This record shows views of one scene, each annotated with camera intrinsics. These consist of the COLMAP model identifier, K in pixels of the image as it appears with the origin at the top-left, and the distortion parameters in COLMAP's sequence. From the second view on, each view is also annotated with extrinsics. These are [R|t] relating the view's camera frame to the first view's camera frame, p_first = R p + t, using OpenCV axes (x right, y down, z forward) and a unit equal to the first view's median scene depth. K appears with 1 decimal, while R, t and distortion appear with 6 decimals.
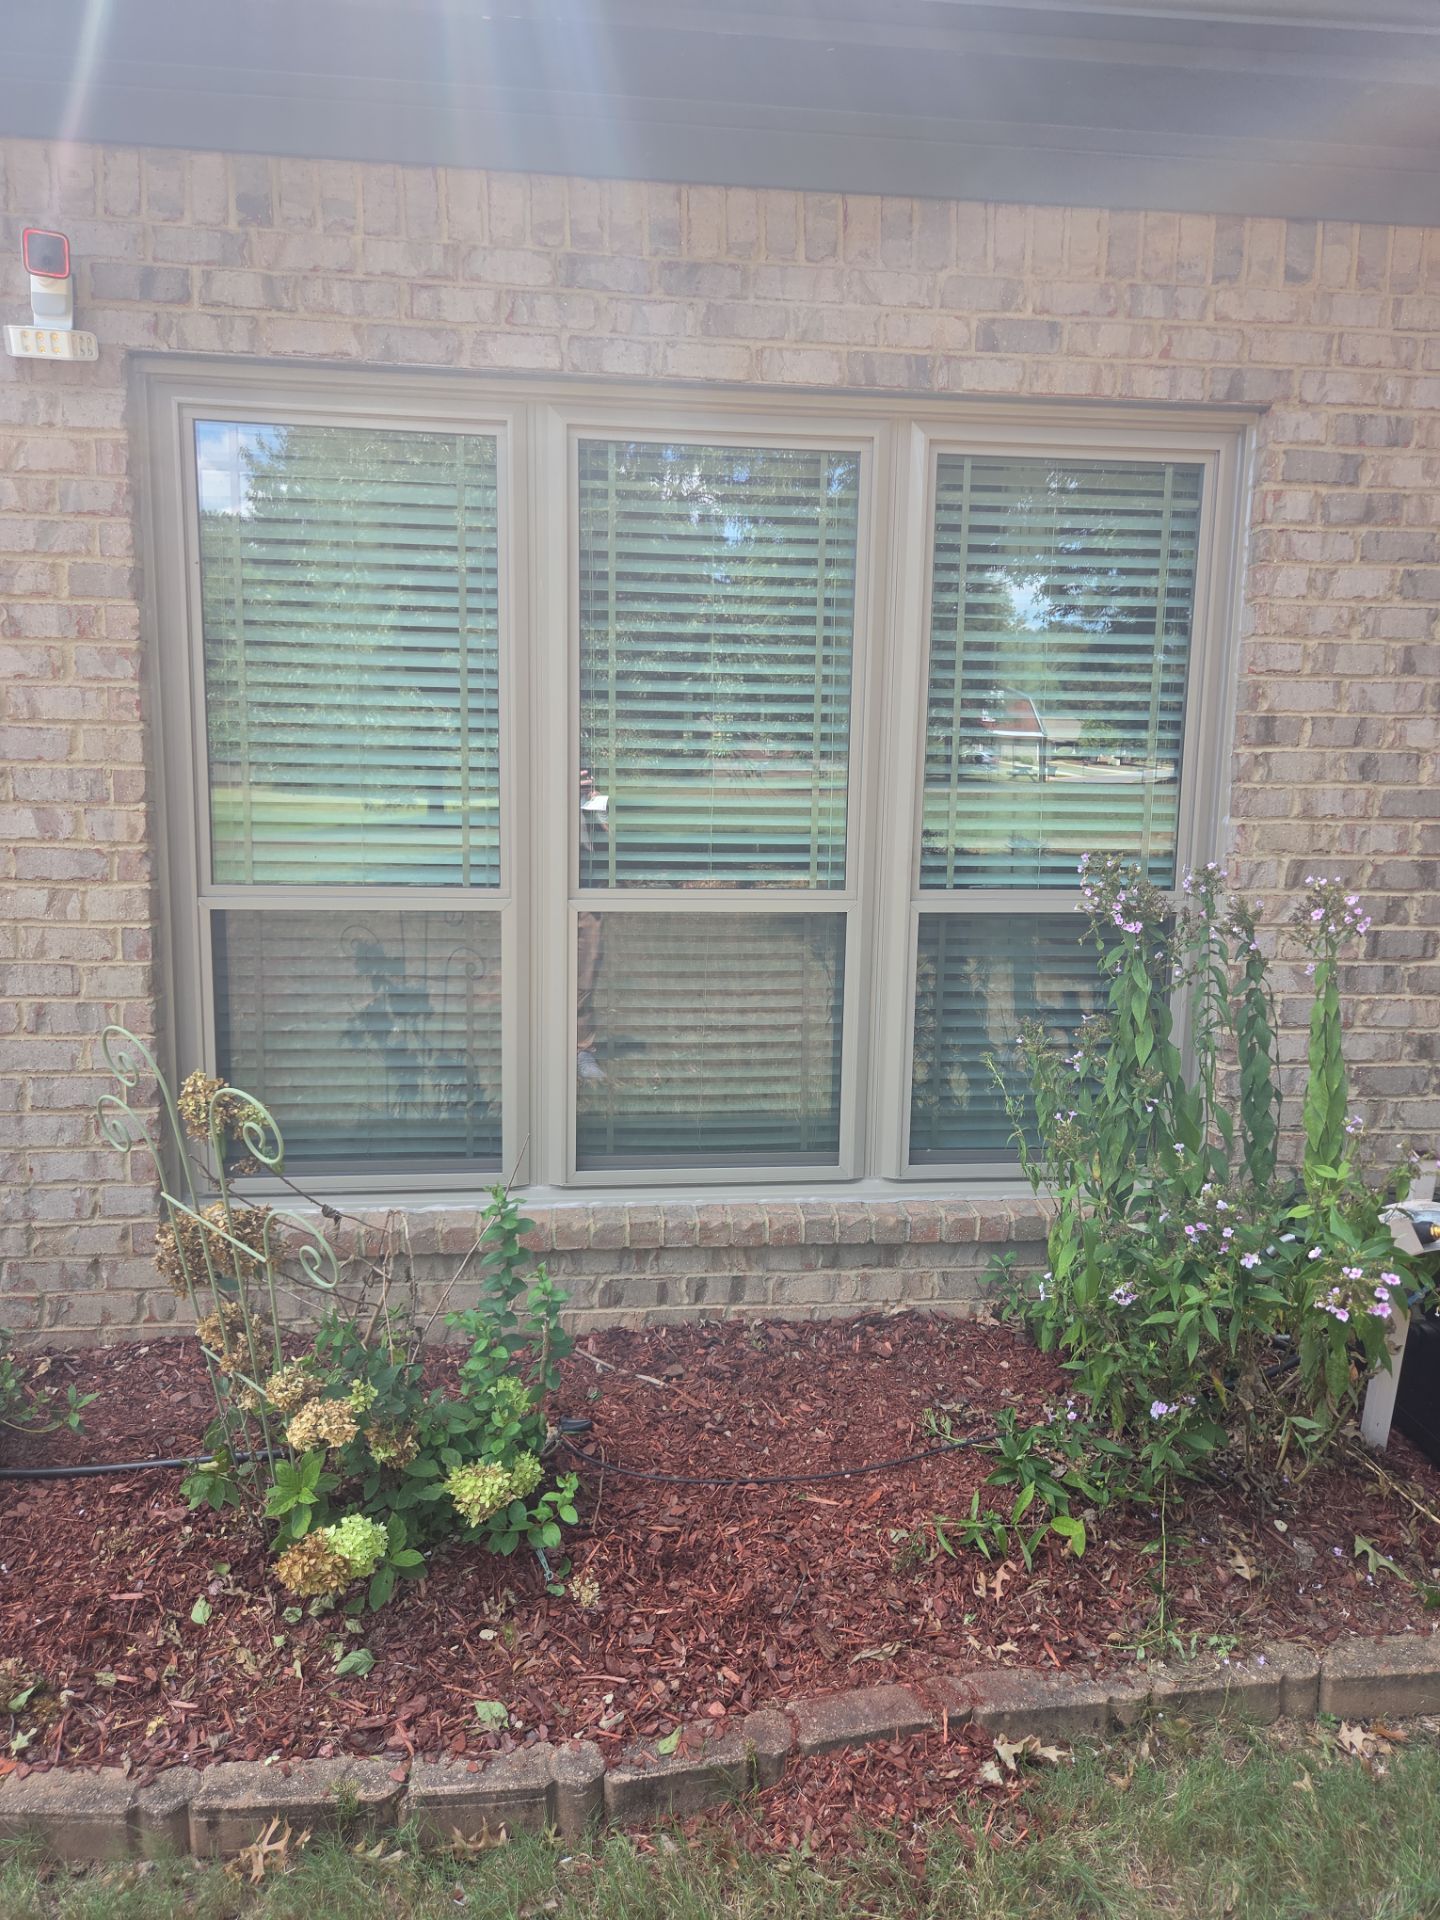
lens RADIAL K [[1291.6, 0, 713.1], [0, 1291.6, 955.5], [0, 0, 1]] dist [0.080560, -0.074329]
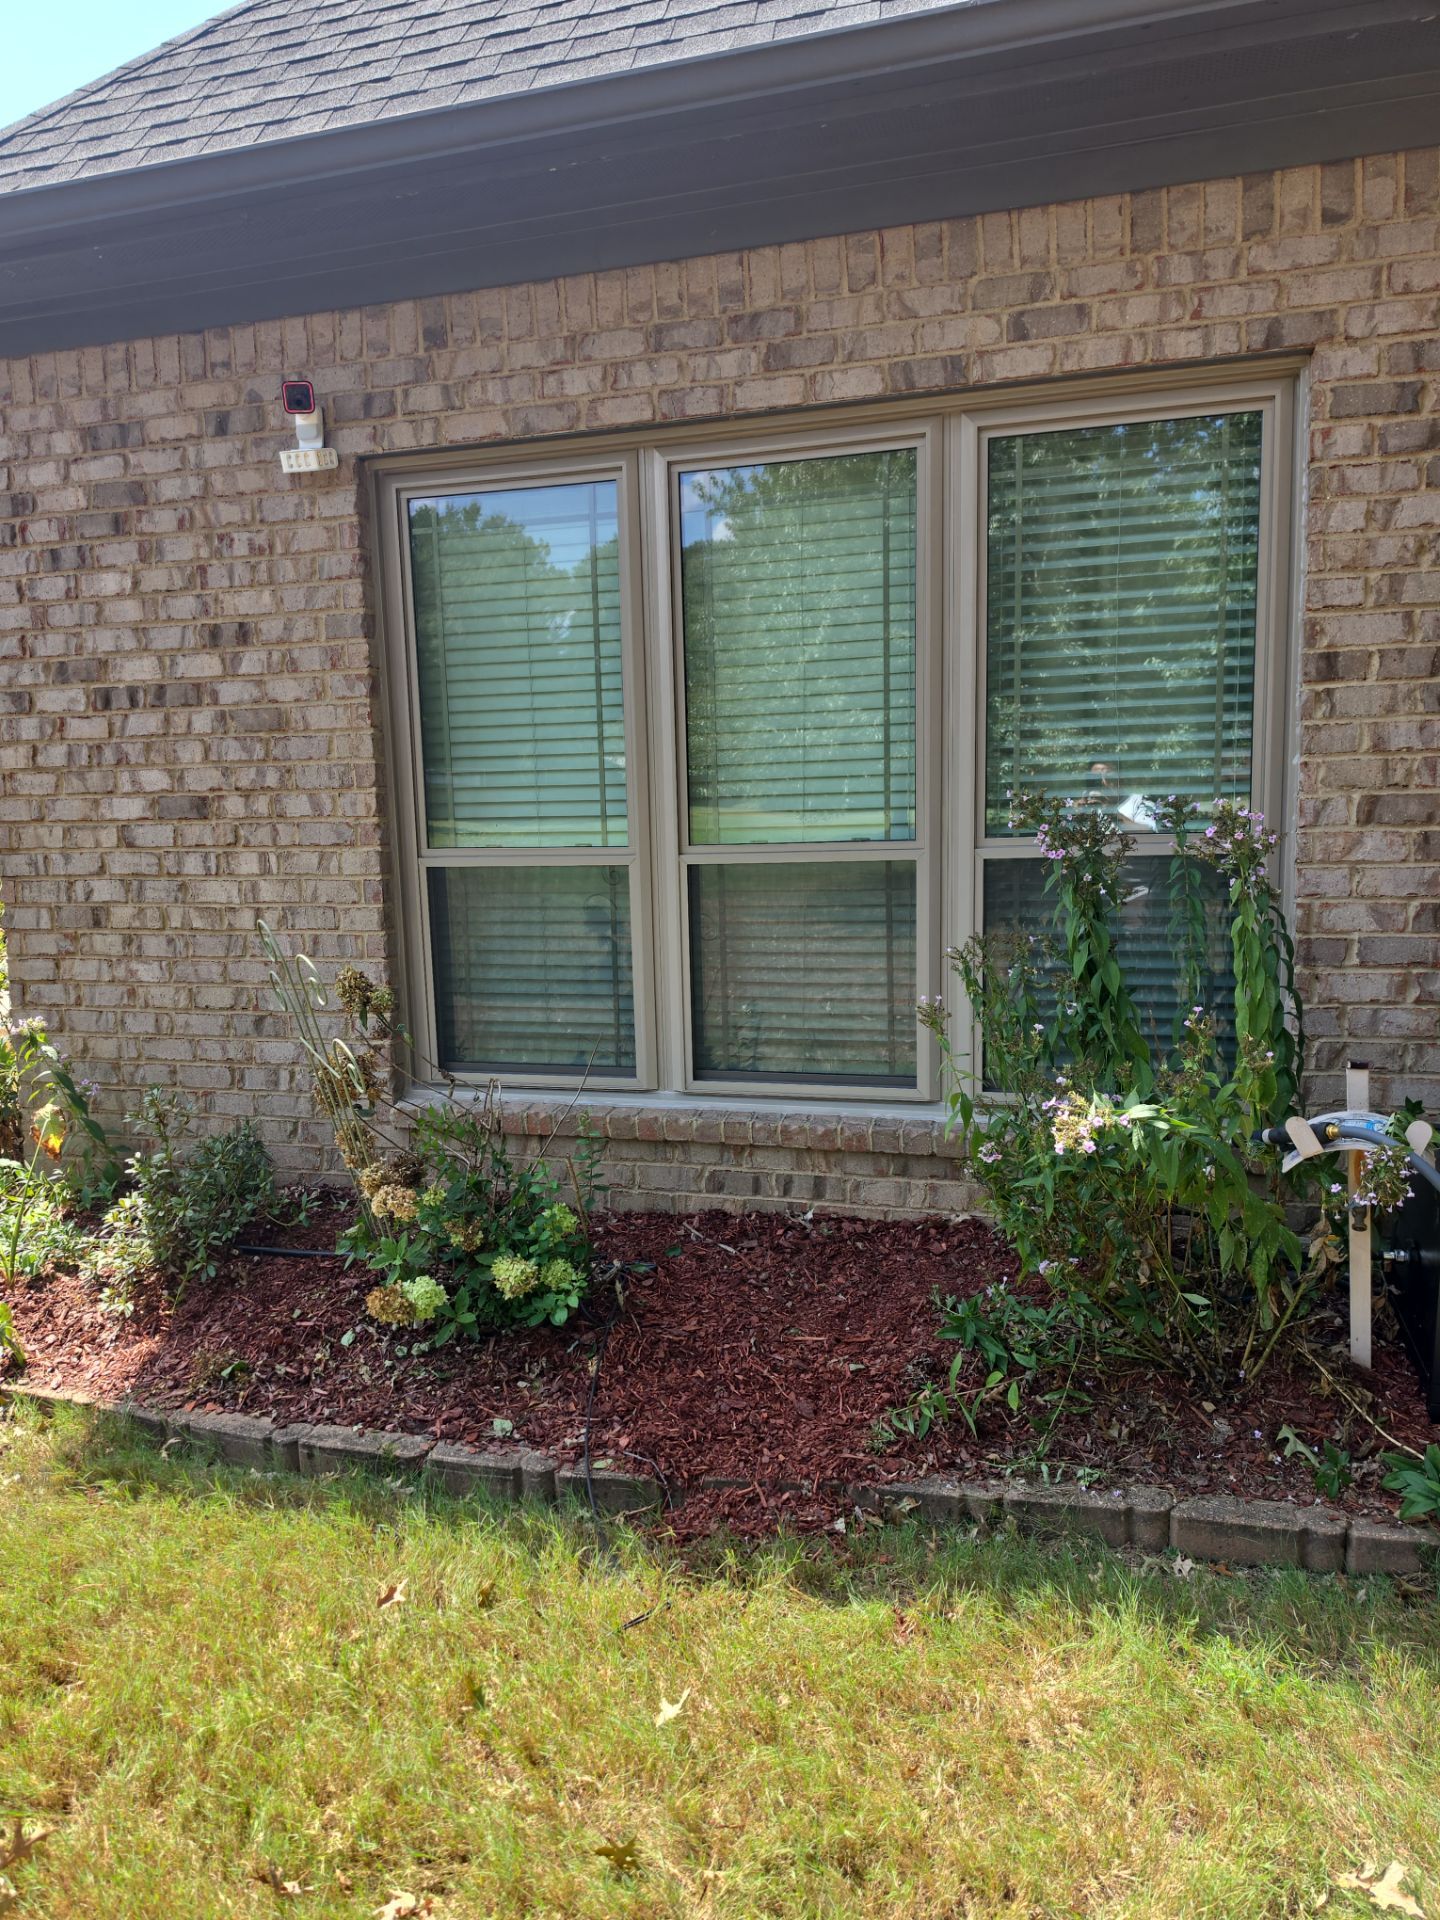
lens RADIAL K [[1330.7, 0, 682.2], [0, 1330.7, 992.2], [0, 0, 1]] dist [0.101618, -0.149360]
pose [[0.919448, 0.015109, -0.392922, 0.408980], [-0.011824, 0.999872, 0.010779, 0.077736], [0.393035, -0.005265, 0.919509, -0.159922]]
